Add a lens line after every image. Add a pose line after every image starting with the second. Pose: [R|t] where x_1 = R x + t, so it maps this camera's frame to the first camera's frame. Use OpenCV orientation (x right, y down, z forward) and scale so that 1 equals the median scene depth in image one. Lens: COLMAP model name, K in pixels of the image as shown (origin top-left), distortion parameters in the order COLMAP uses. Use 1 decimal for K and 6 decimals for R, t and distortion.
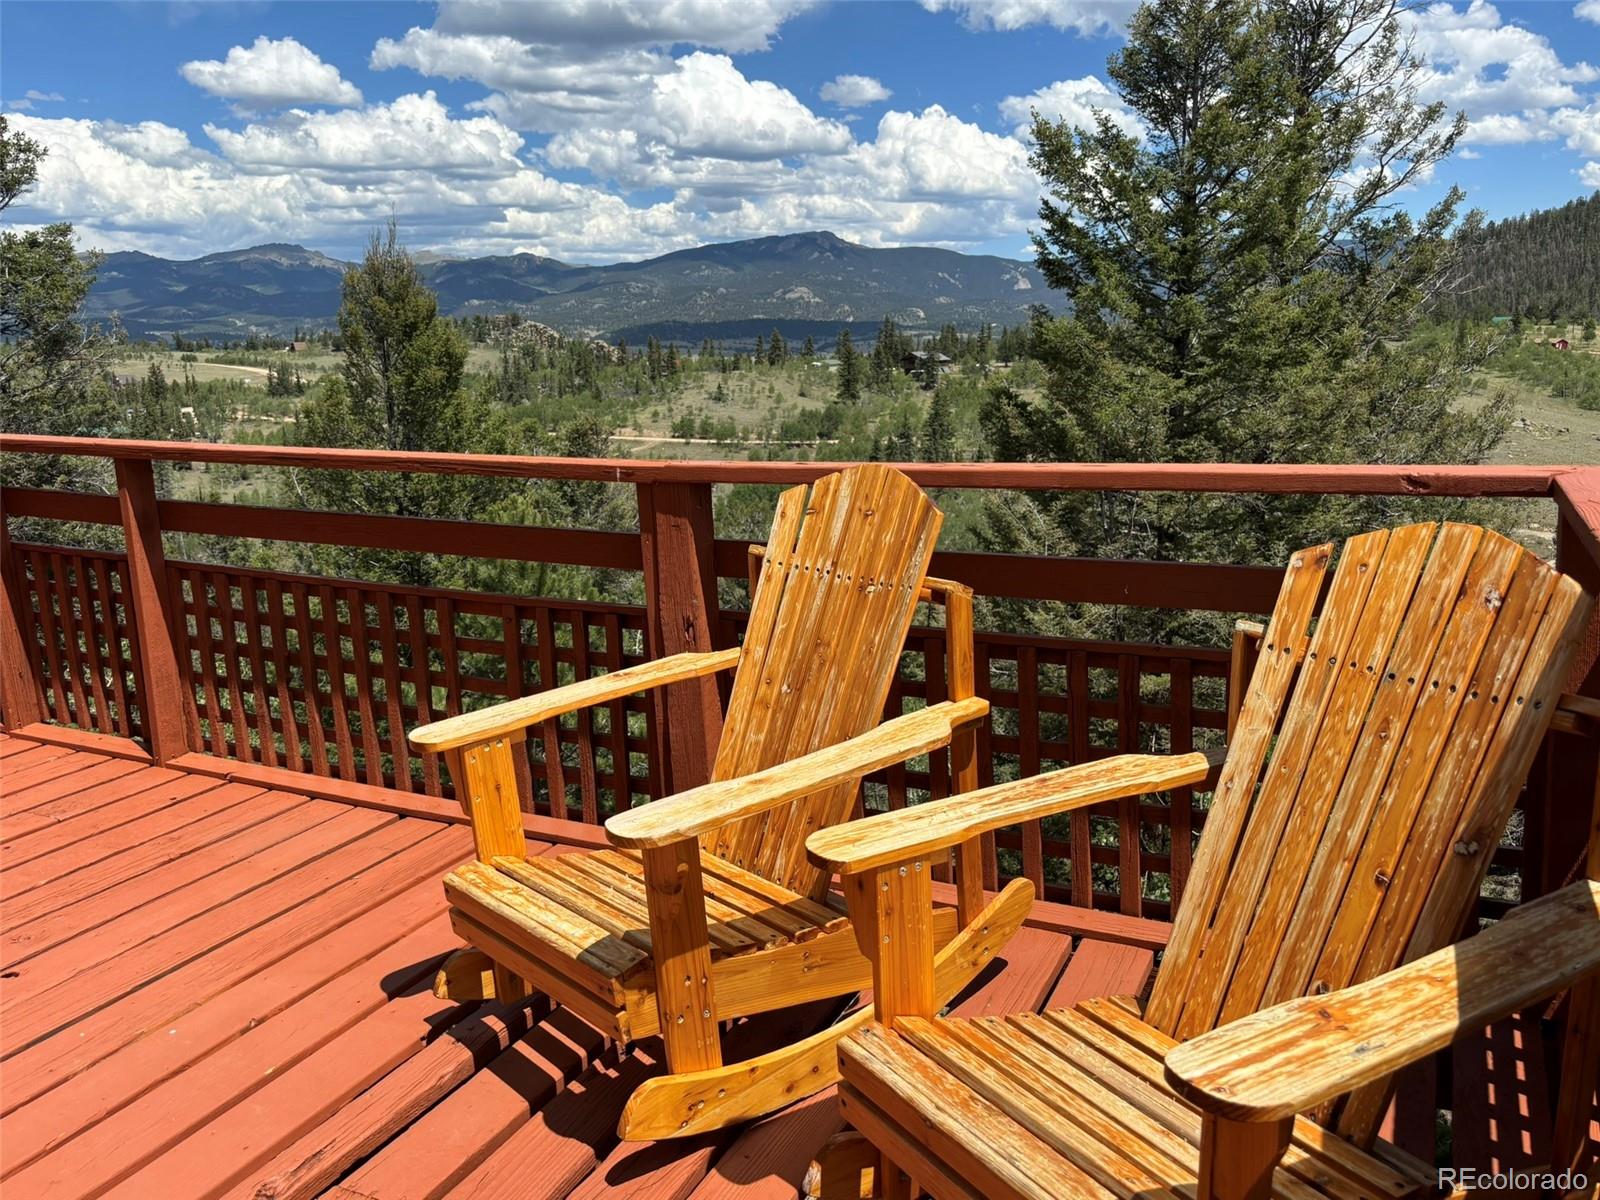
lens RADIAL K [[1301.1, 0, 788.6], [0, 1301.1, 605.4], [0, 0, 1]] dist [0.132824, -0.262859]
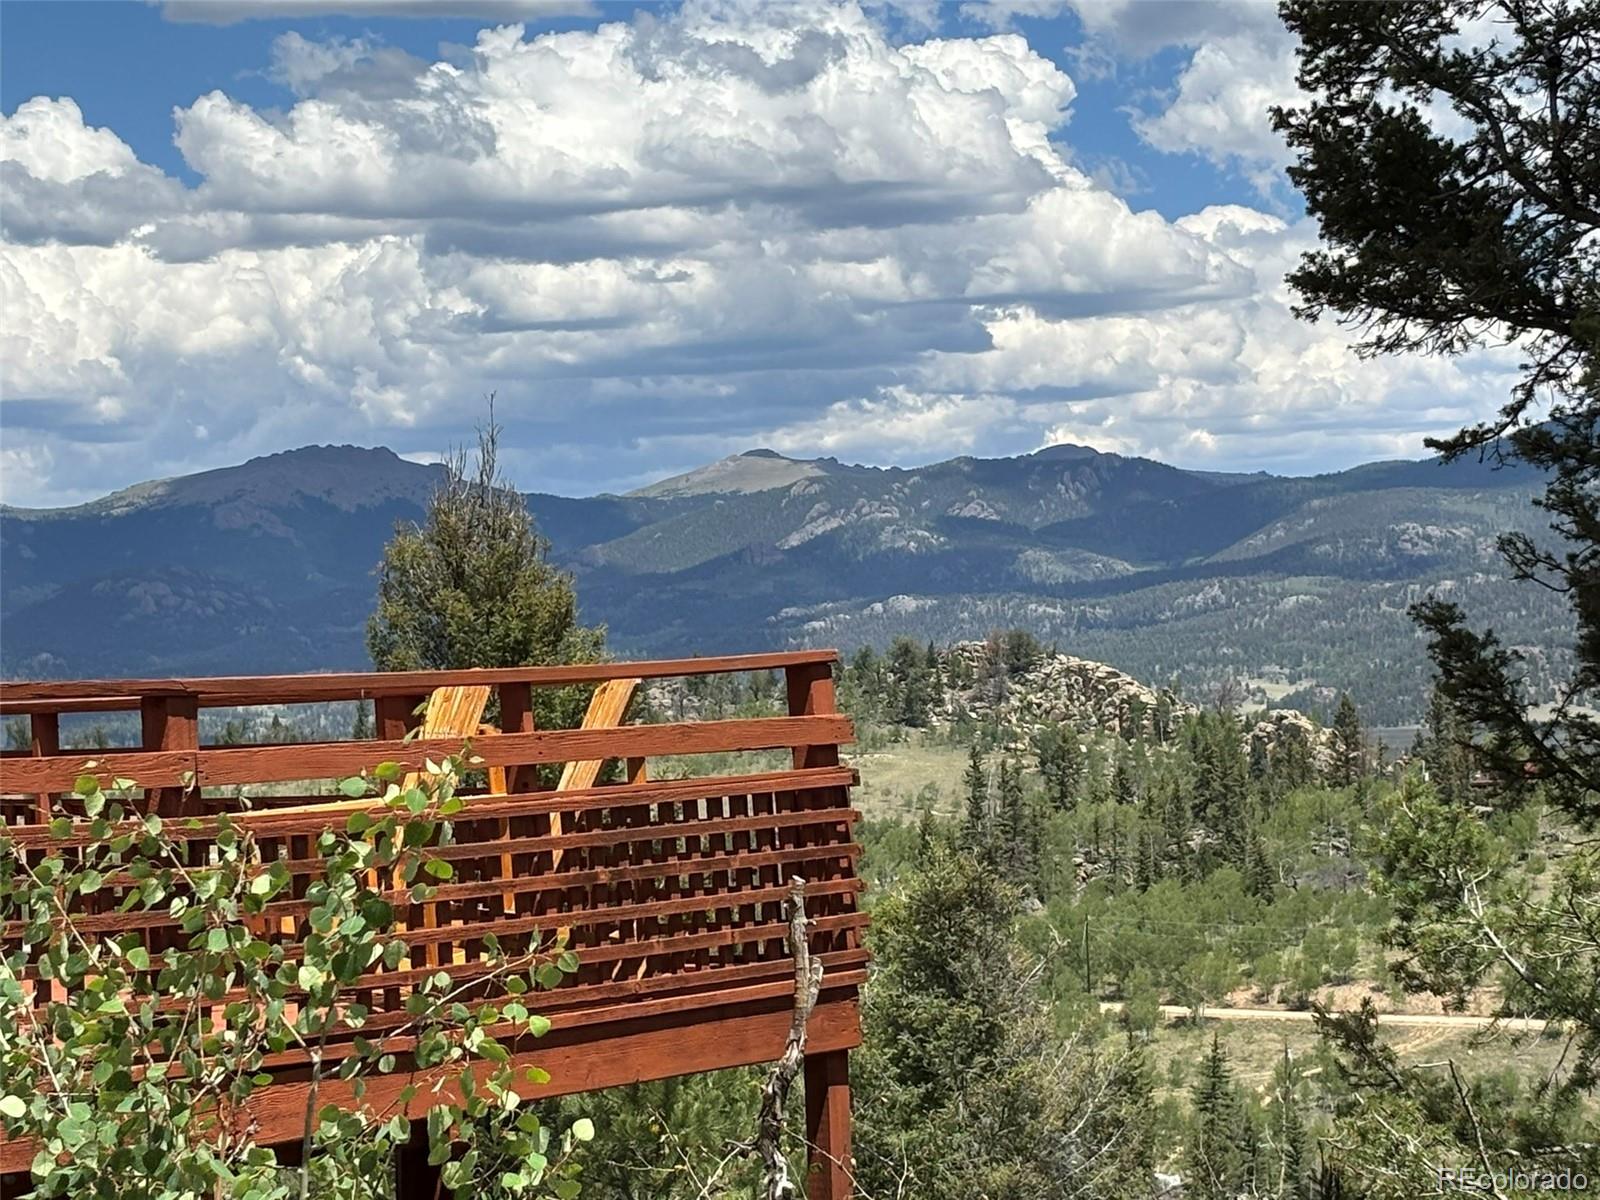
lens RADIAL K [[5185.5, 0, 800.0], [0, 5185.5, 600.0], [0, 0, 1]] dist [0.024075, 0.426878]
pose [[0.961846, -0.029316, -0.272018, 0.084443], [-0.032304, 0.975119, -0.219315, 0.046337], [0.271679, 0.219734, 0.936967, -0.188874]]
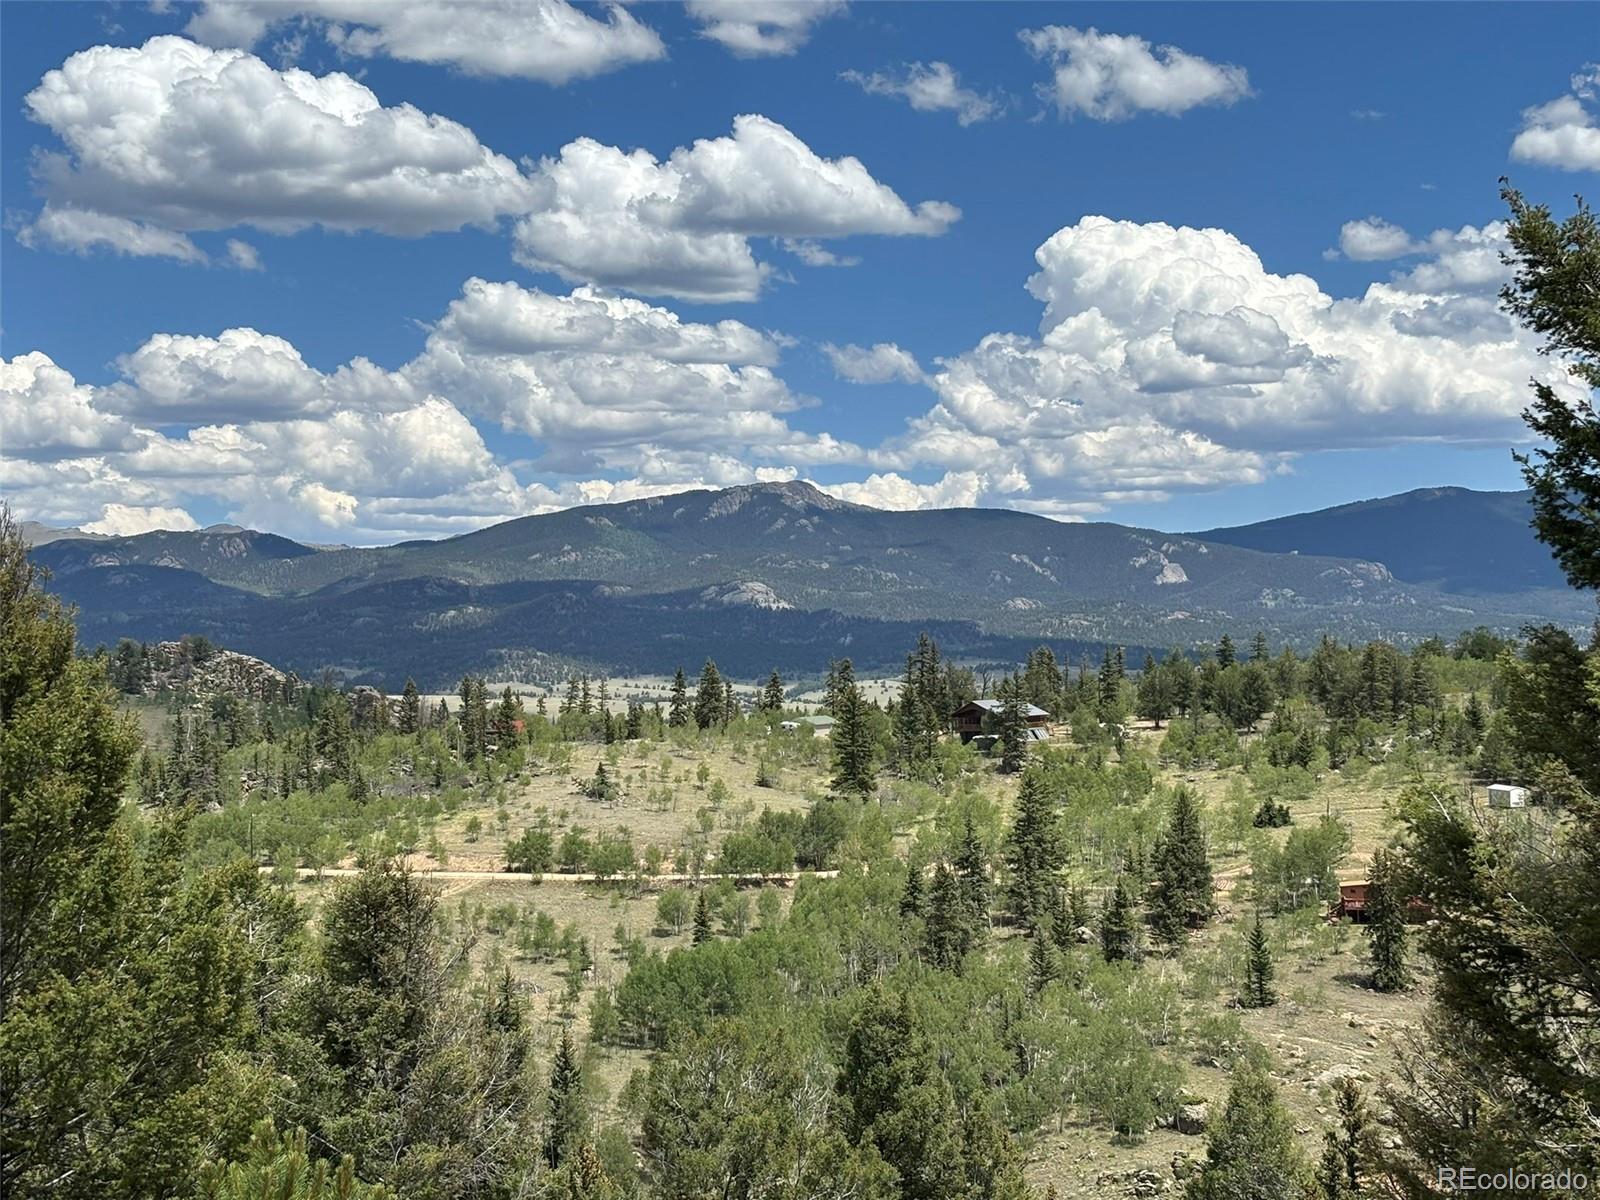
lens RADIAL K [[2425.8, 0, 800.0], [0, 2425.8, 600.0], [0, 0, 1]] dist [0.275262, -1.408774]
pose [[0.998959, -0.008848, 0.044750, -0.017218], [0.018839, 0.973464, -0.228064, -0.013365], [-0.041545, 0.228669, 0.972617, 0.052827]]
